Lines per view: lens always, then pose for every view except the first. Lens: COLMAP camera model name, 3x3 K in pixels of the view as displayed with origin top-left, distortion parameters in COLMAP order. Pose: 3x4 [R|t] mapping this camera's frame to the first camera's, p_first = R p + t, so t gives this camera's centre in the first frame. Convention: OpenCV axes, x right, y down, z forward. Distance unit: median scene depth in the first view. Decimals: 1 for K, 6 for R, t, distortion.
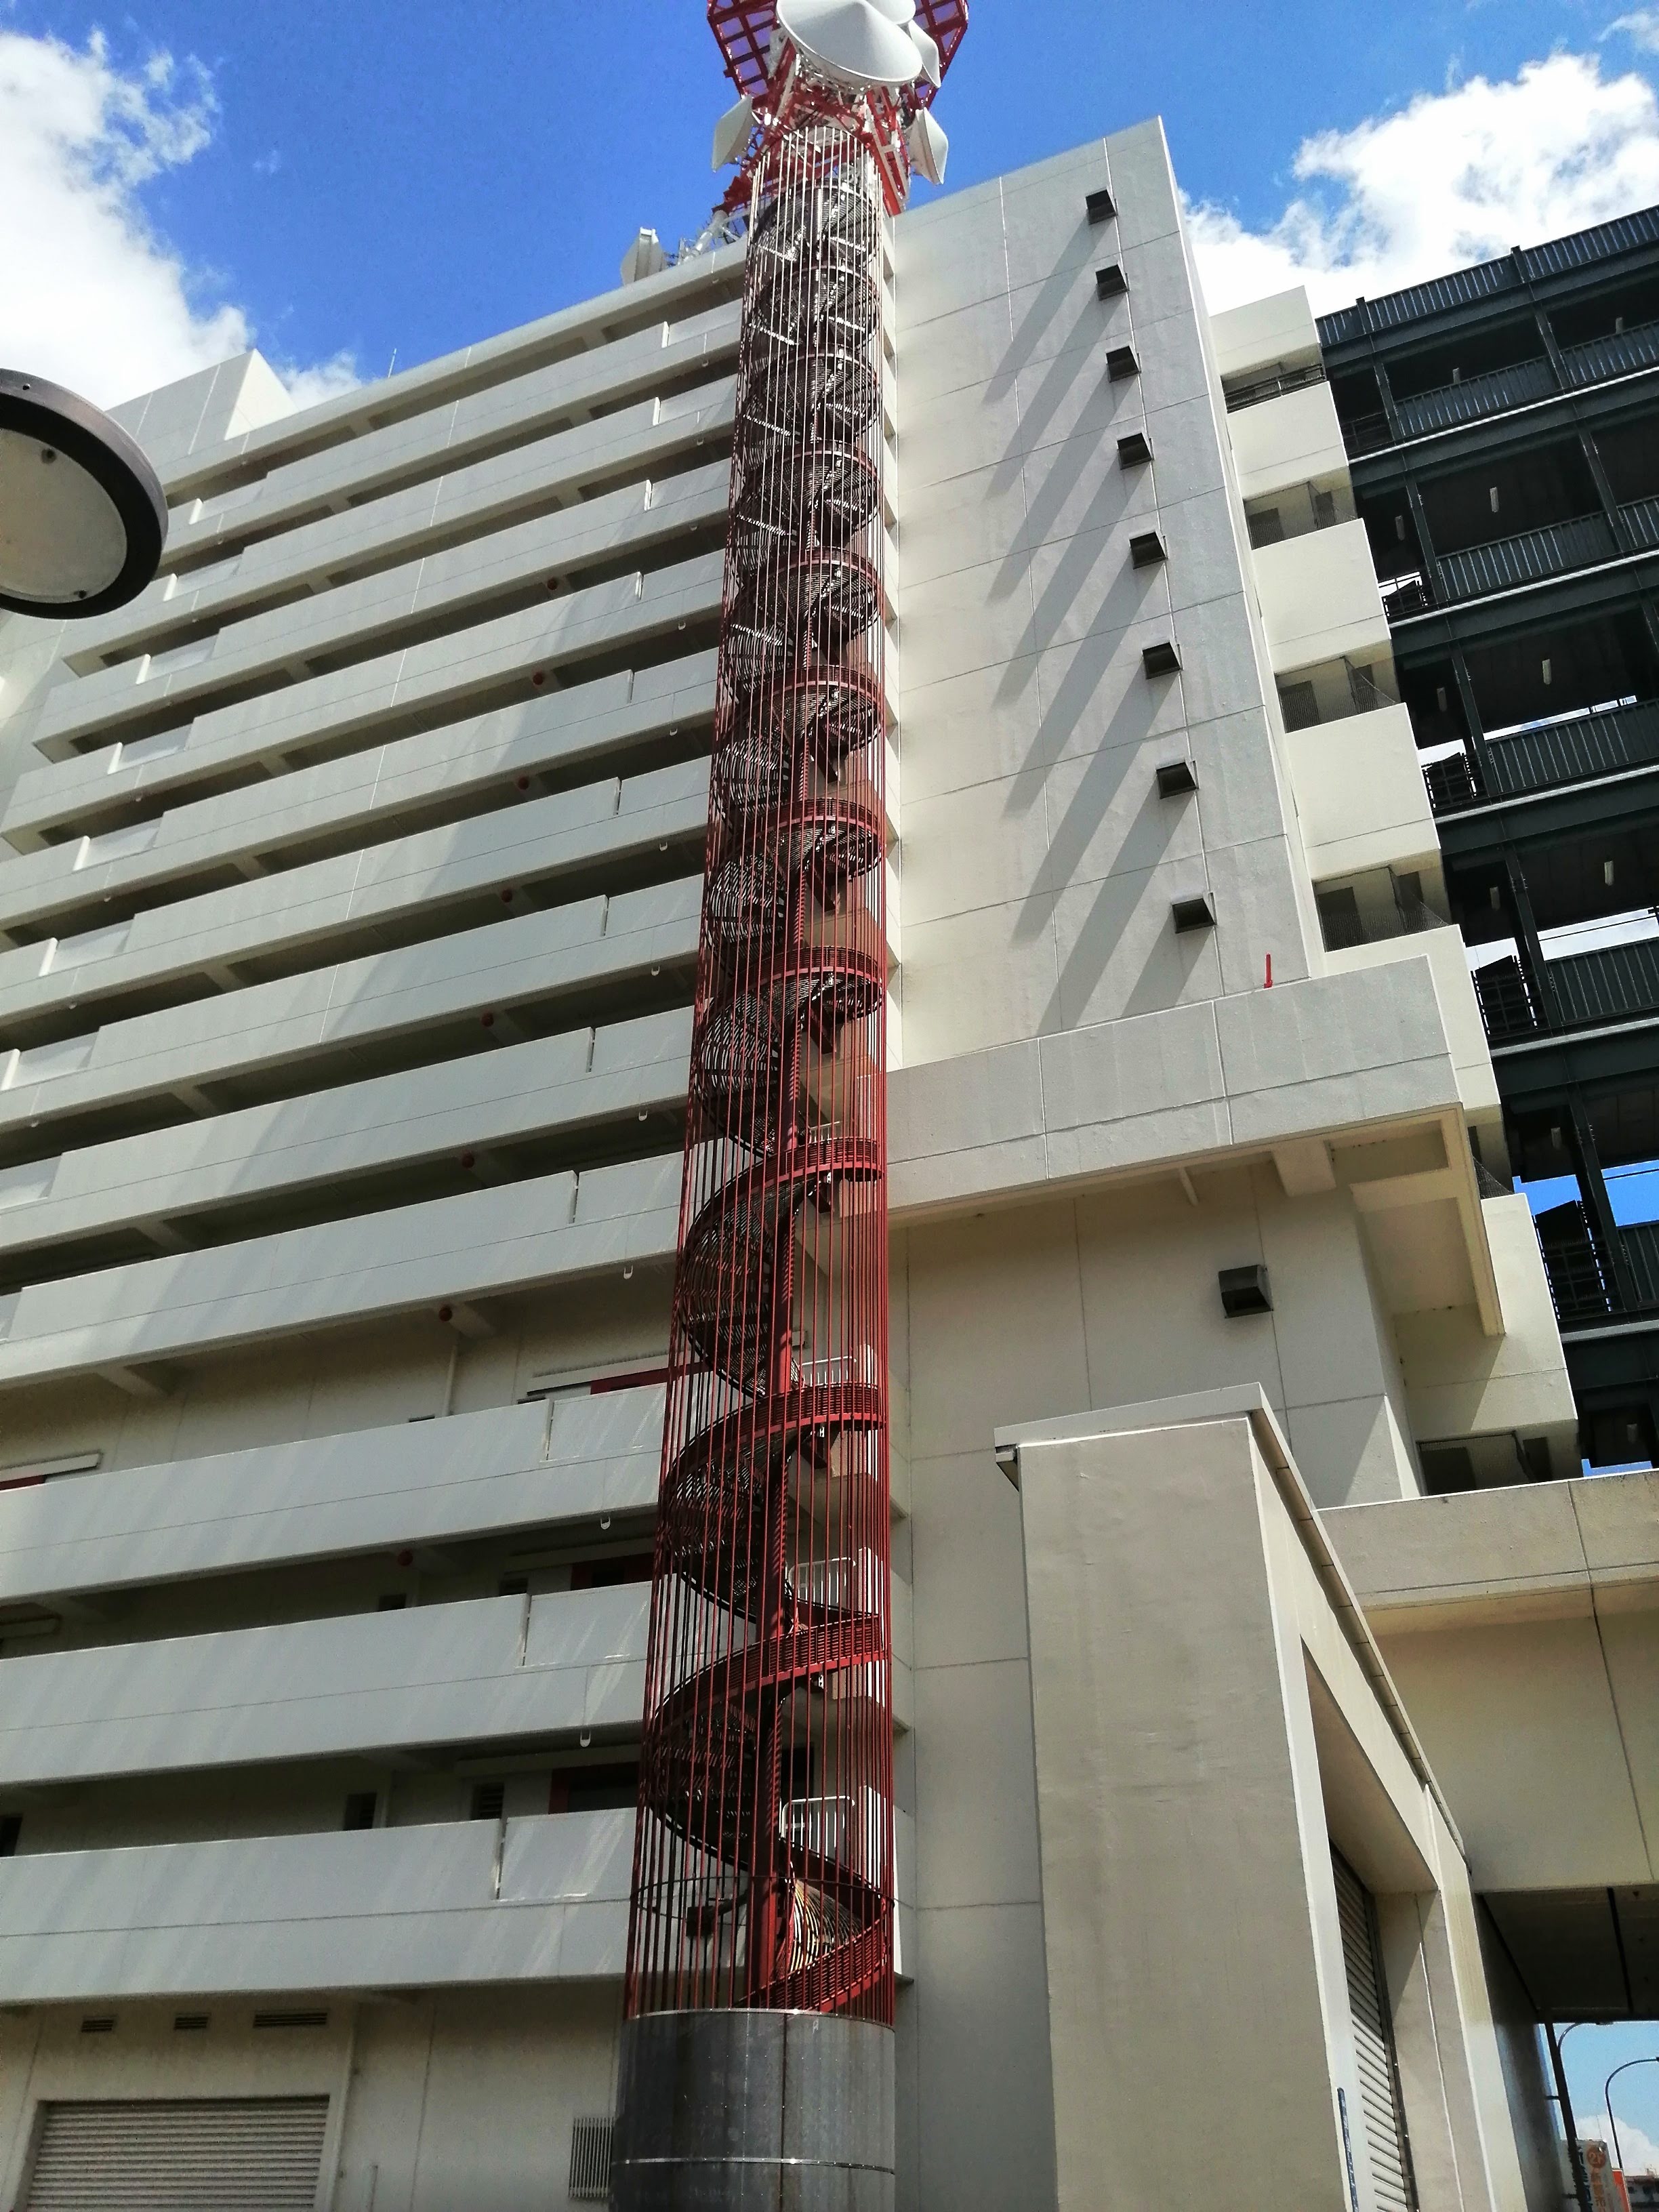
lens RADIAL K [[1748.1, 0, 817.0], [0, 1748.1, 1115.4], [0, 0, 1]] dist [0.094022, -0.177314]
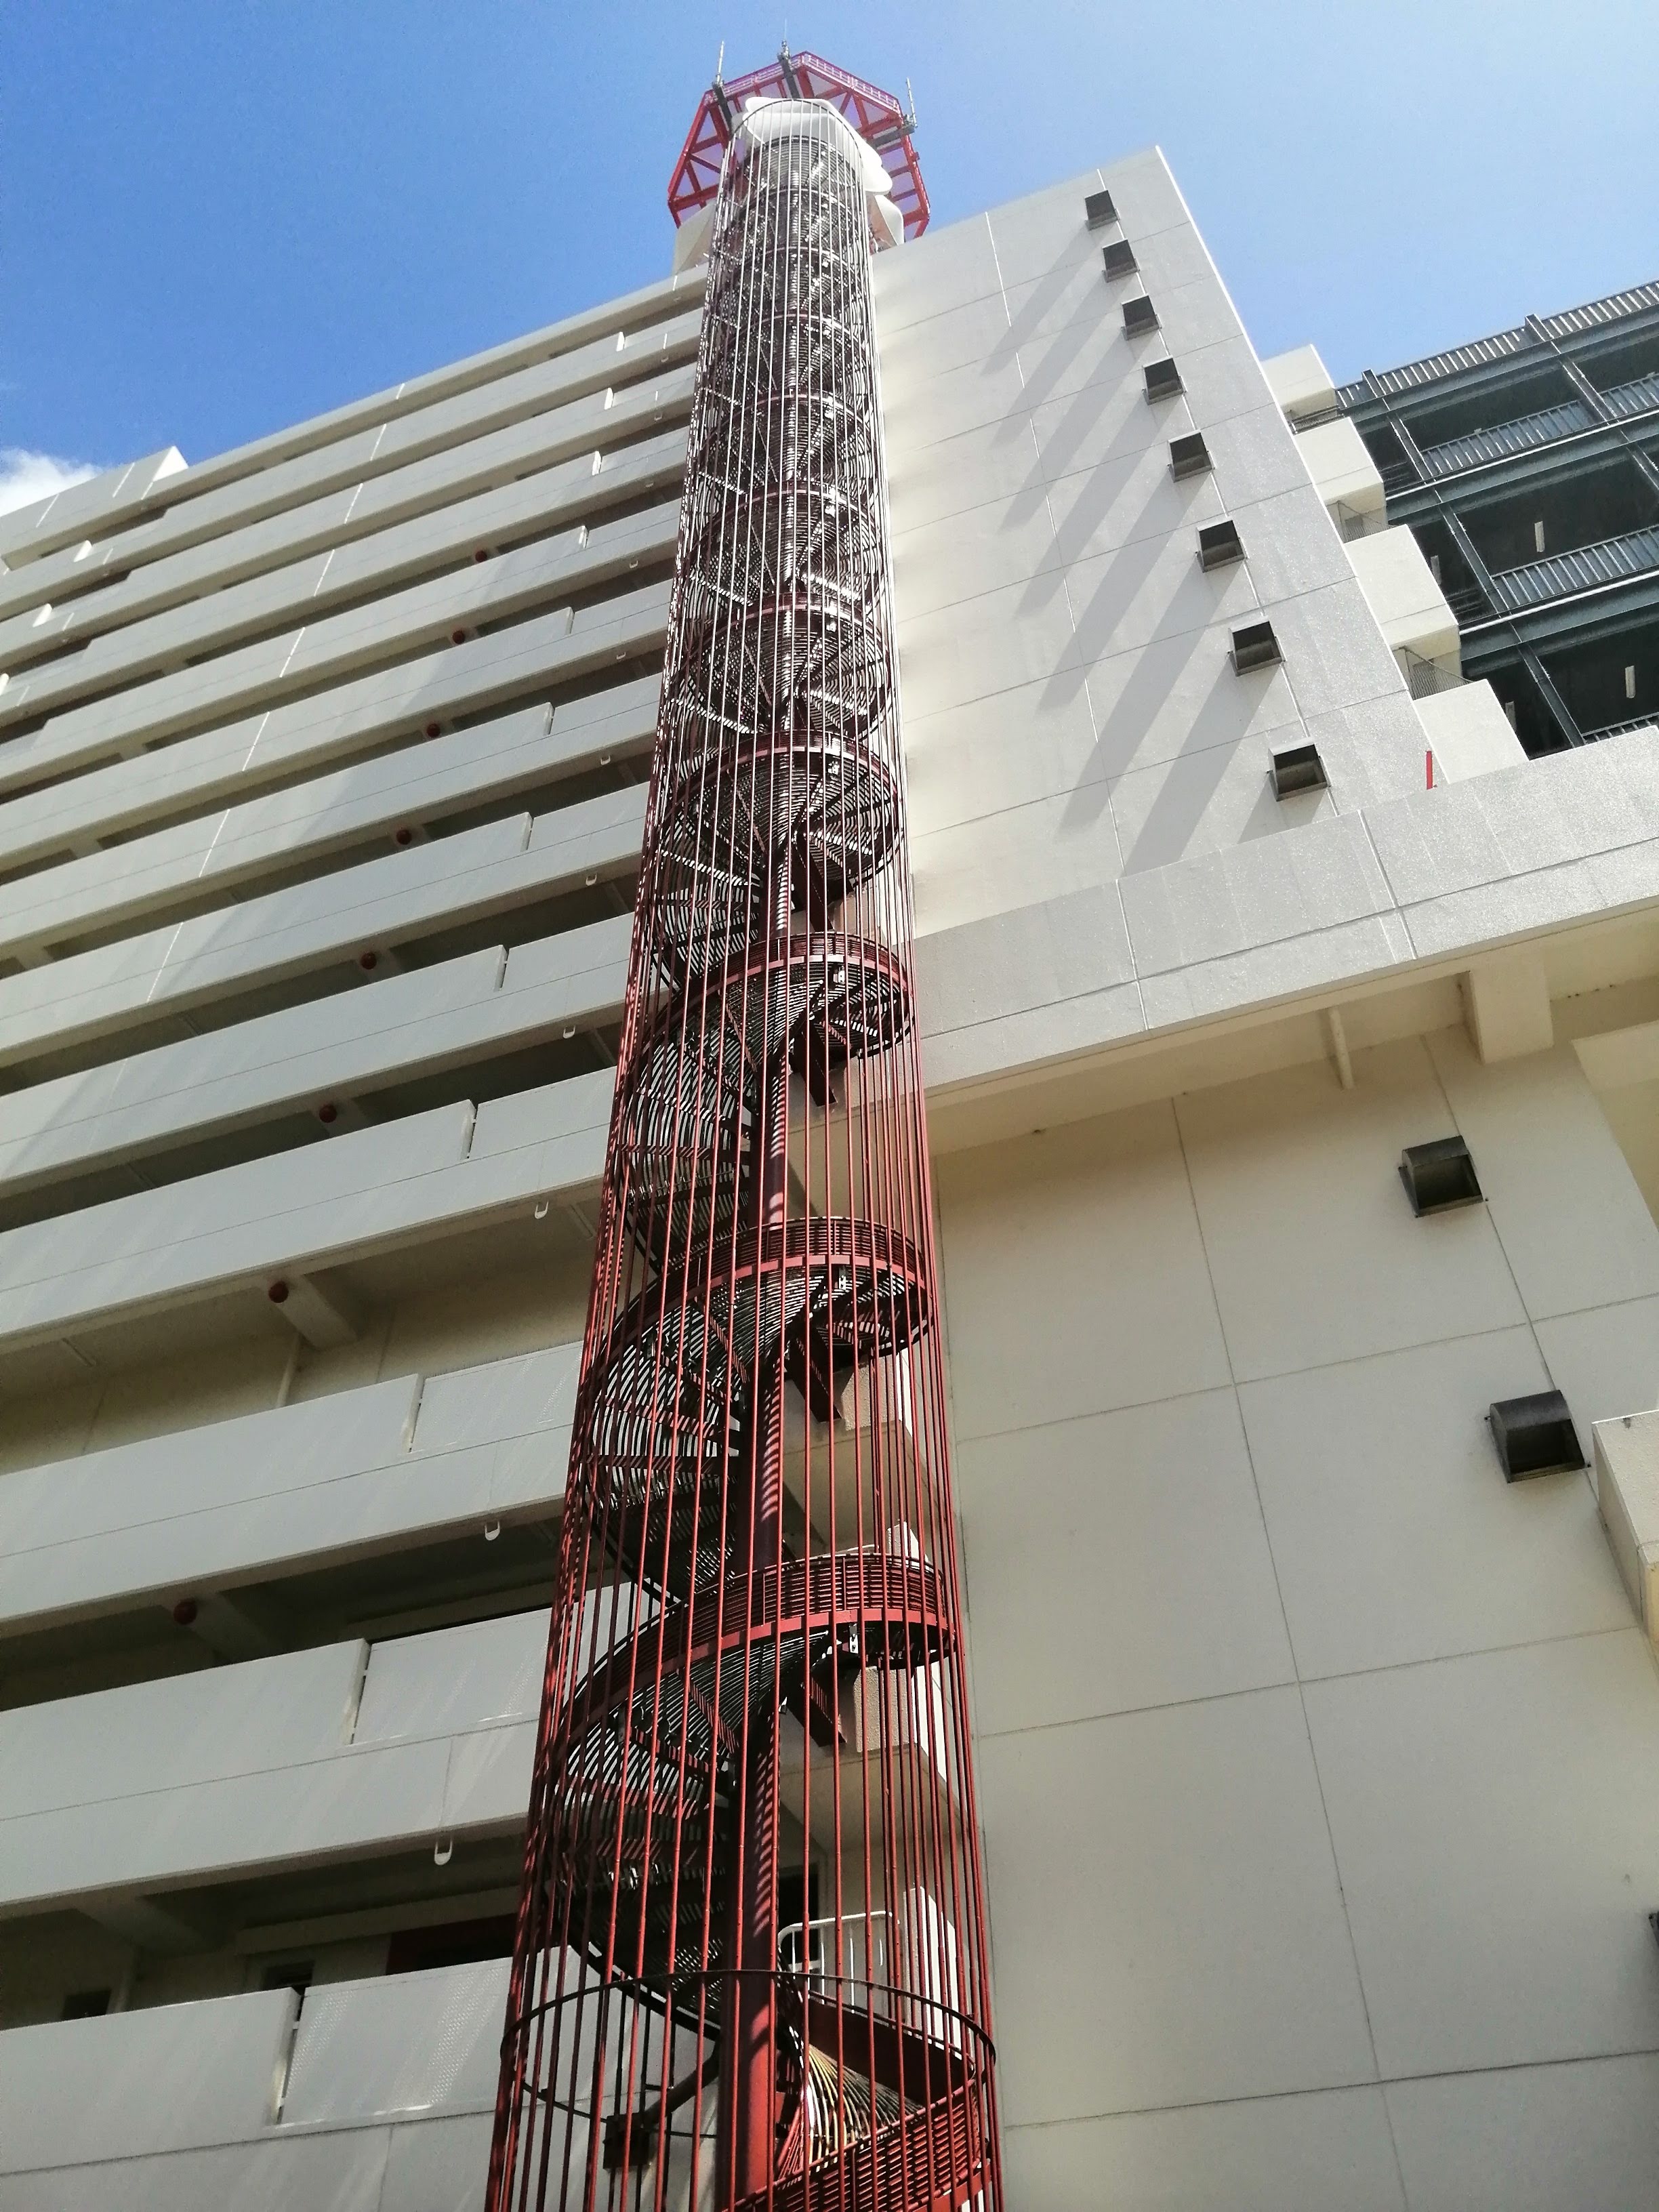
lens RADIAL K [[1748.1, 0, 817.0], [0, 1748.1, 1115.4], [0, 0, 1]] dist [0.094022, -0.177314]
pose [[0.999388, 0.006533, 0.034374, -0.021631], [0.000852, 0.977576, -0.210581, 0.196017], [-0.034978, 0.210481, 0.976972, 0.293402]]
